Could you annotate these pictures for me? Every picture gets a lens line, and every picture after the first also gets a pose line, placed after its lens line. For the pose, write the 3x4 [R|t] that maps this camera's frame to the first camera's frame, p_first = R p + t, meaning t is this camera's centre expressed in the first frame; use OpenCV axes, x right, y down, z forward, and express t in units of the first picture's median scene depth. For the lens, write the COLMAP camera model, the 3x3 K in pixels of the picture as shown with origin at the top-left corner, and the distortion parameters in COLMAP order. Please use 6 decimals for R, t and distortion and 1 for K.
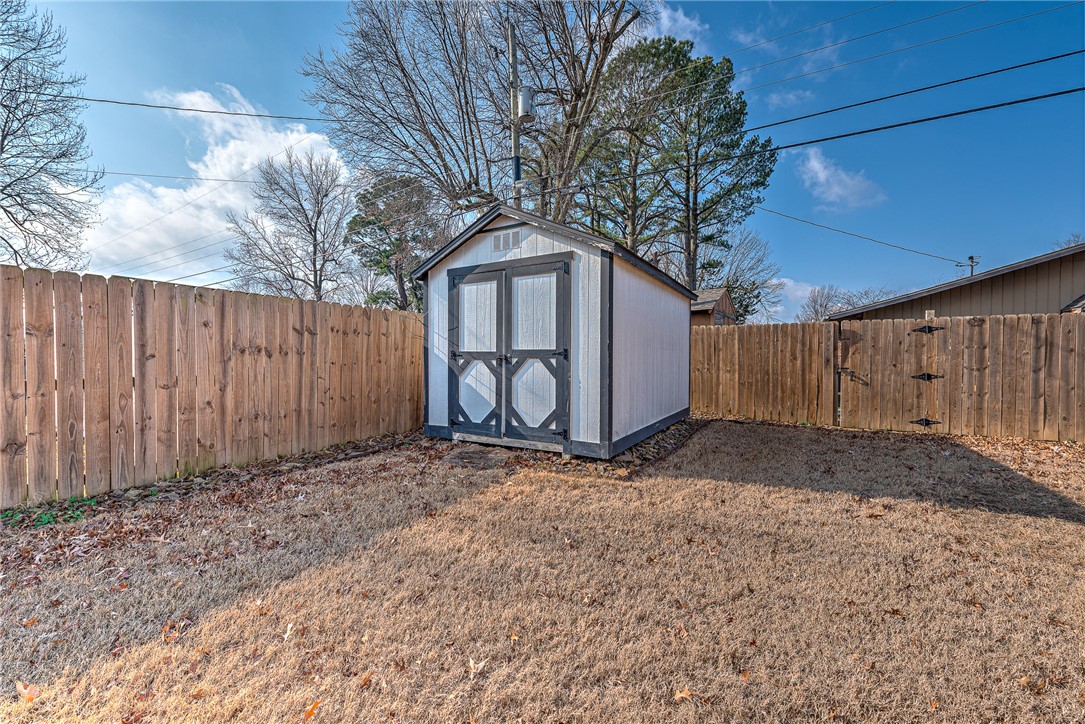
lens RADIAL K [[434.2, 0, 546.1], [0, 434.2, 359.4], [0, 0, 1]] dist [0.023077, -0.008134]
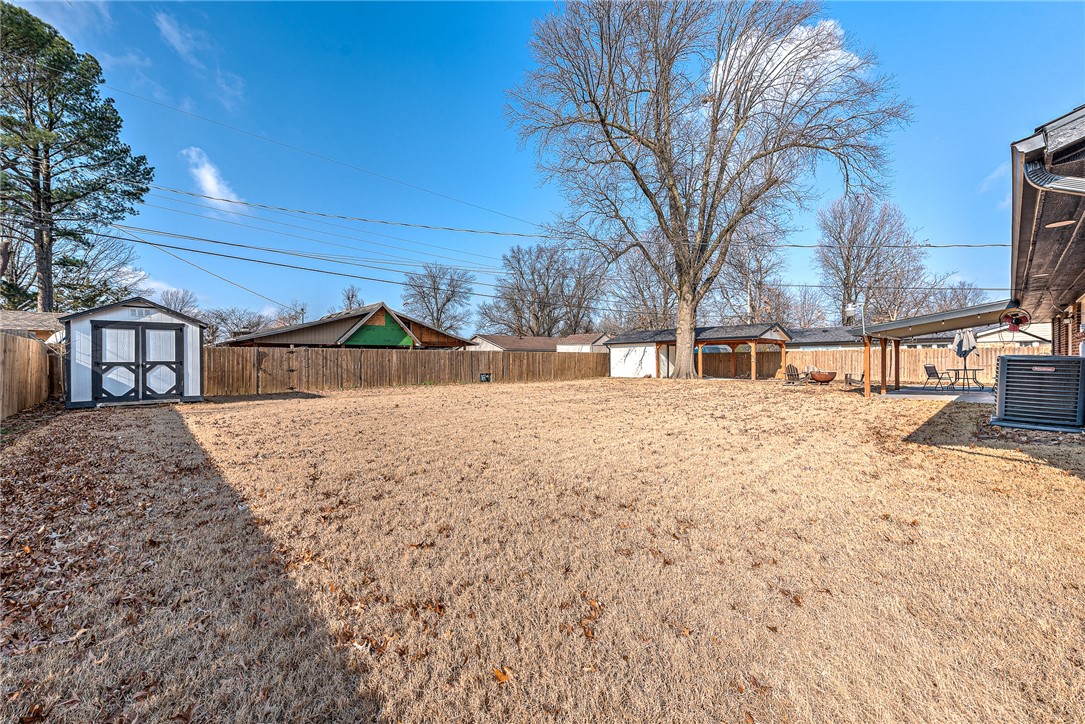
lens RADIAL K [[431.7, 0, 537.6], [0, 431.7, 365.2], [0, 0, 1]] dist [-0.000369, -0.000074]
pose [[0.295142, -0.012118, 0.955377, -1.523435], [0.011190, 0.999895, 0.009226, 0.000584], [-0.955388, 0.007967, 0.295246, -1.520728]]
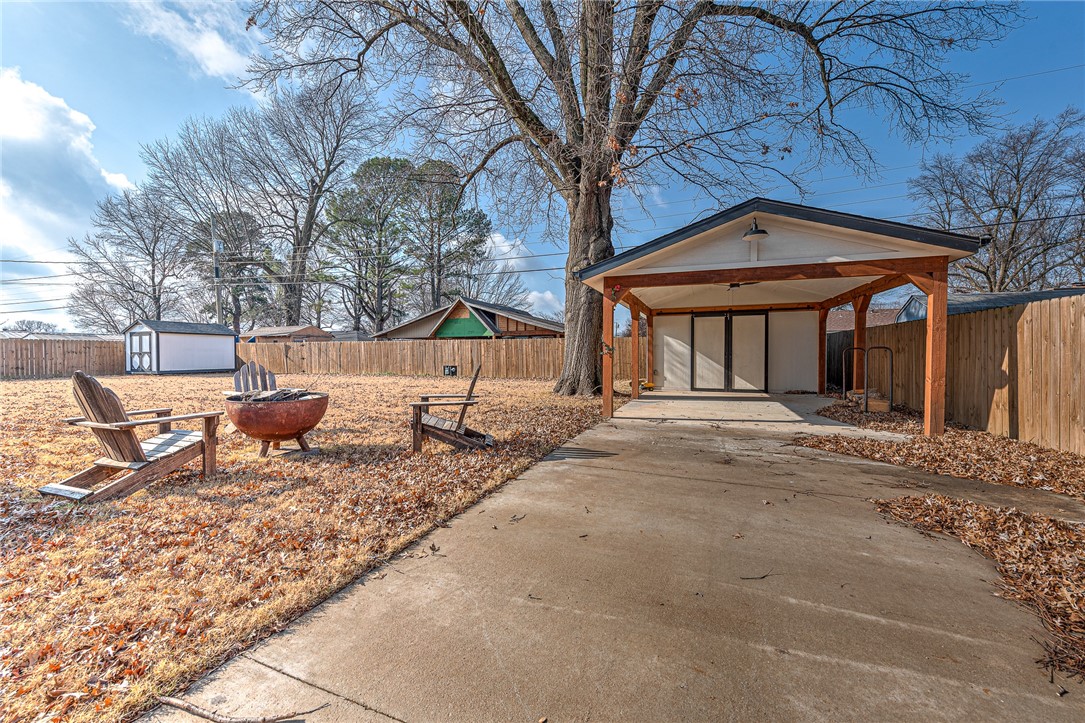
lens RADIAL K [[434.2, 0, 546.1], [0, 434.2, 358.9], [0, 0, 1]] dist [0.023077, -0.008134]
pose [[0.981915, -0.007903, 0.189159, 2.879702], [0.006641, 0.999951, 0.007306, 0.039880], [-0.189207, -0.005917, 0.981919, -3.862945]]
